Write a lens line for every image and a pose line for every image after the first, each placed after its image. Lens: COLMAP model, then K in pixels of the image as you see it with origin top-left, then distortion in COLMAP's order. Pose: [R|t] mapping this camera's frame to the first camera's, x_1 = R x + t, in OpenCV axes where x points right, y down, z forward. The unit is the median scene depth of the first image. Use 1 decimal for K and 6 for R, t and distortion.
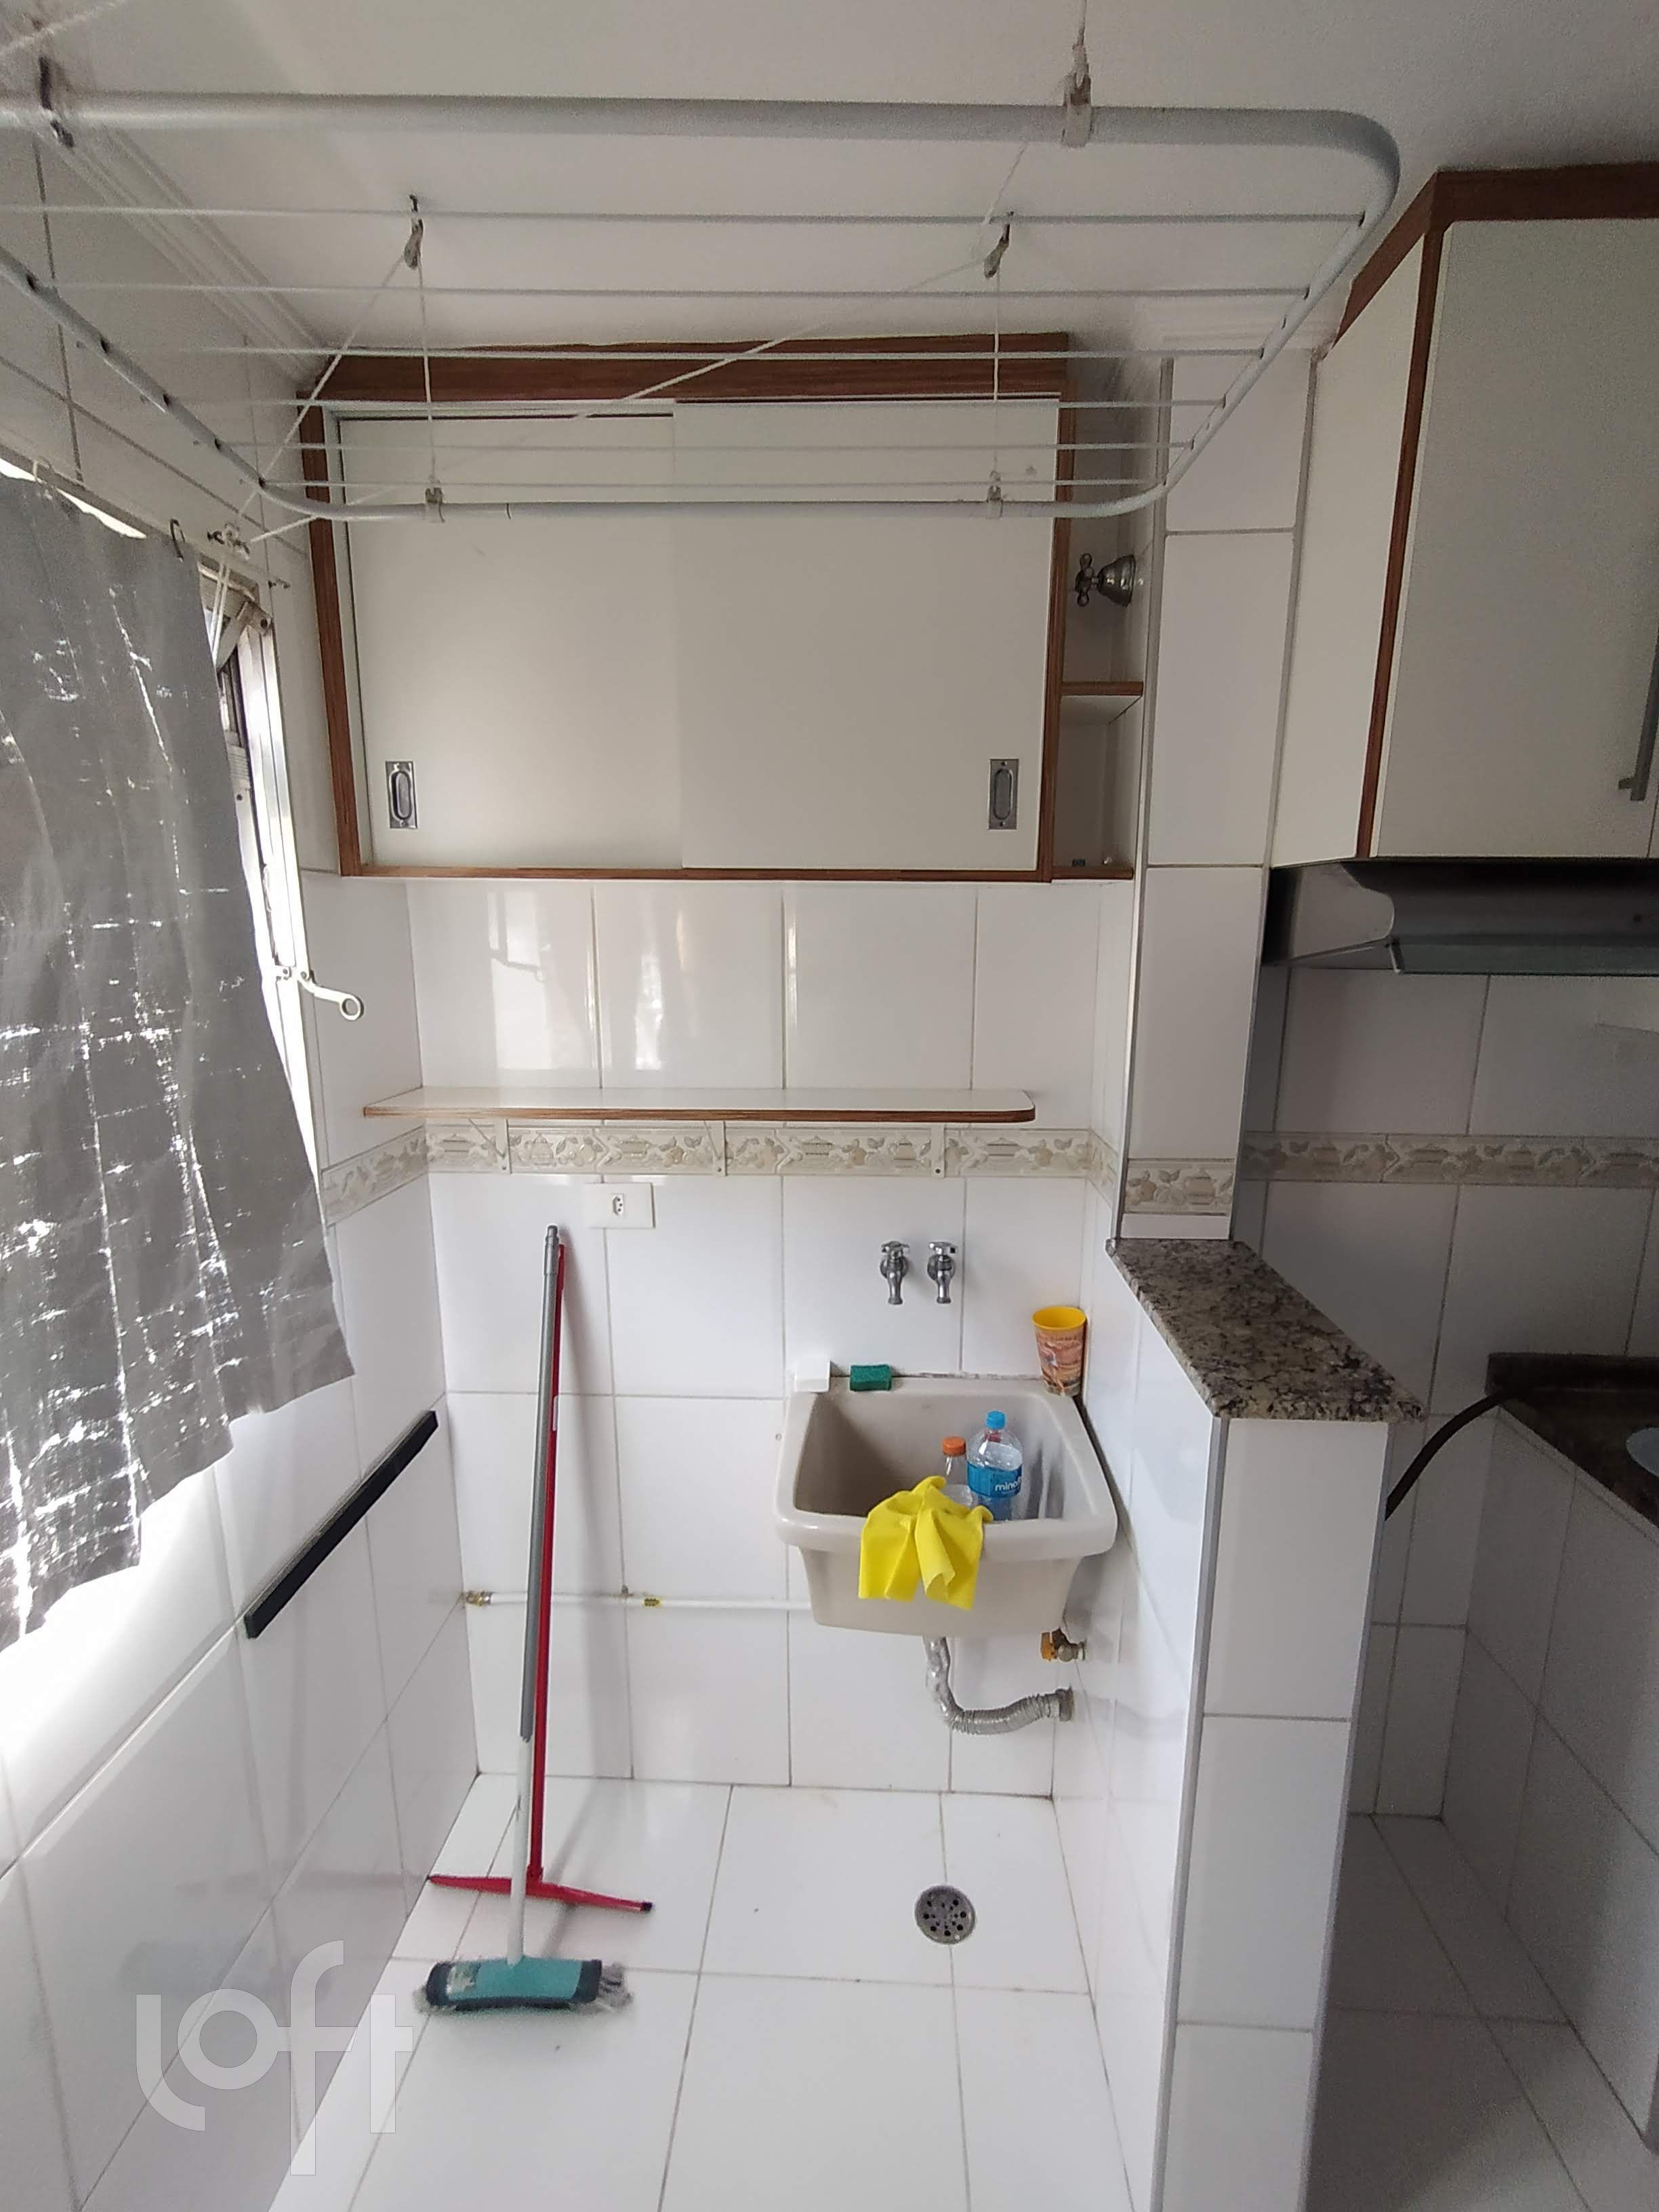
lens RADIAL K [[998.4, 0, 836.9], [0, 998.4, 1141.1], [0, 0, 1]] dist [-0.005518, 0.002862]
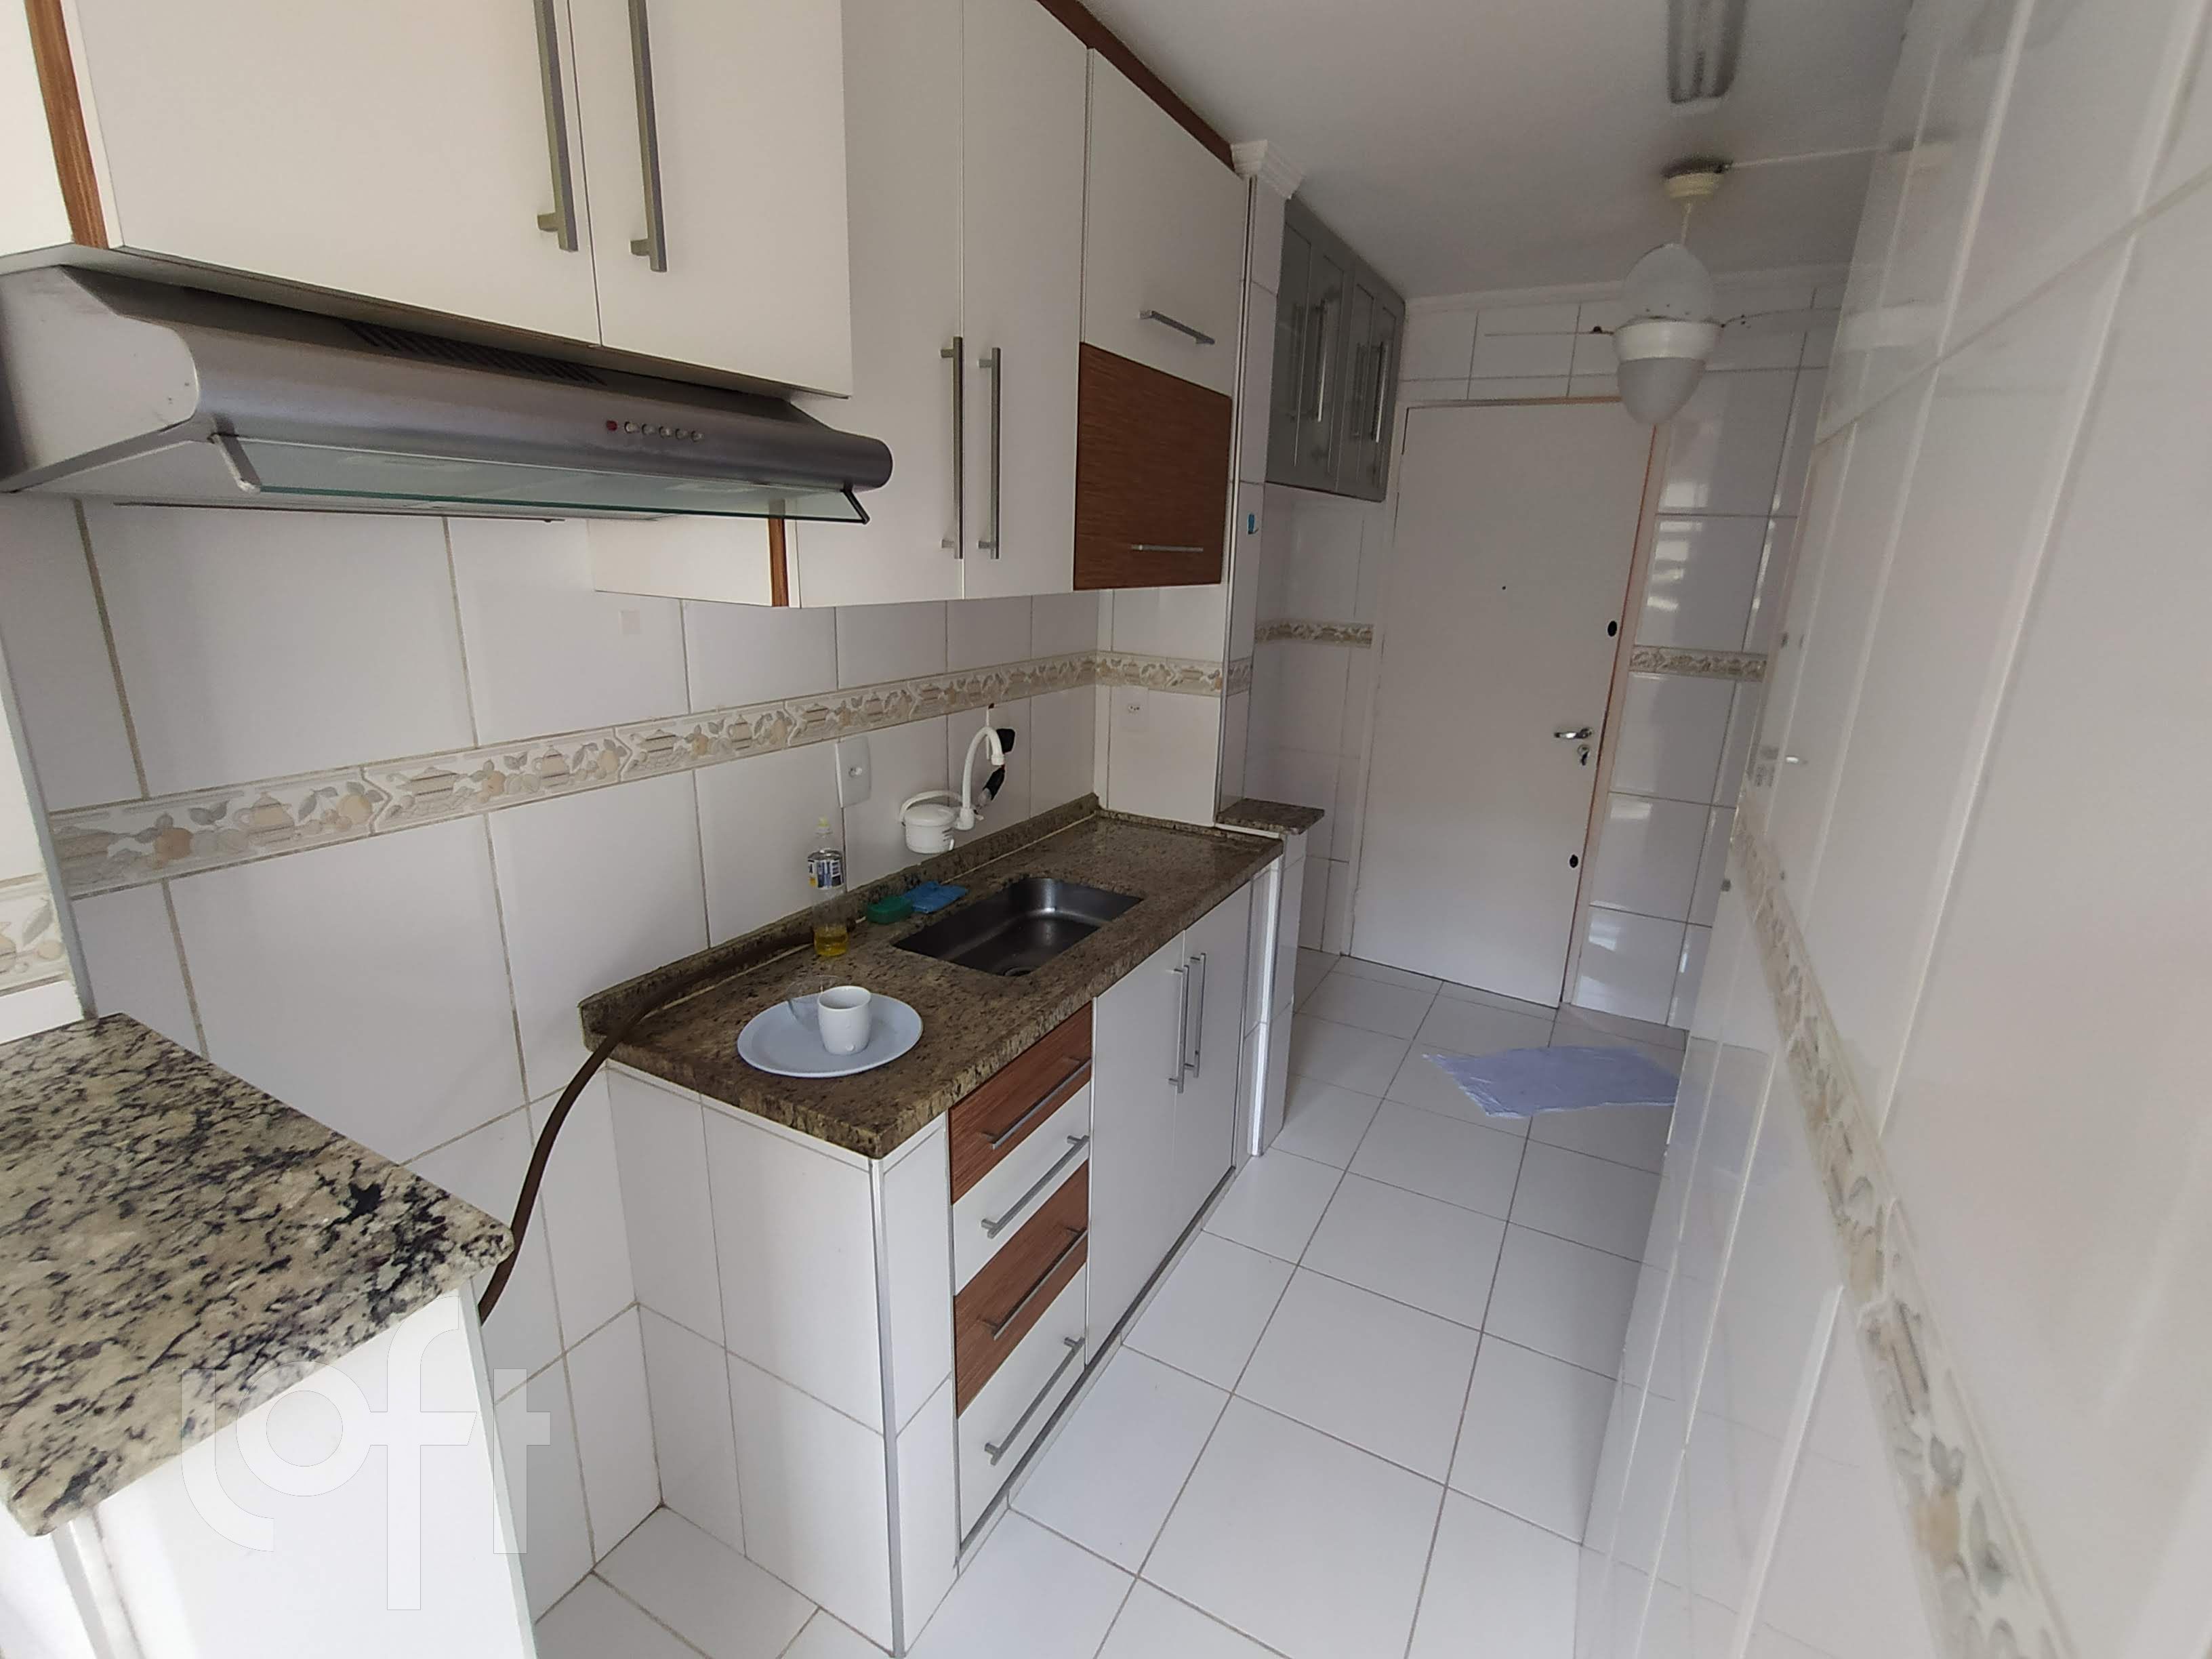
lens RADIAL K [[998.4, 0, 1115.8], [0, 998.4, 815.7], [0, 0, 1]] dist [-0.005518, 0.002862]
pose [[0.428015, -0.232200, 0.873433, 0.227906], [0.159540, 0.970667, 0.179869, -0.017939], [-0.889578, 0.062361, 0.452506, 0.315592]]
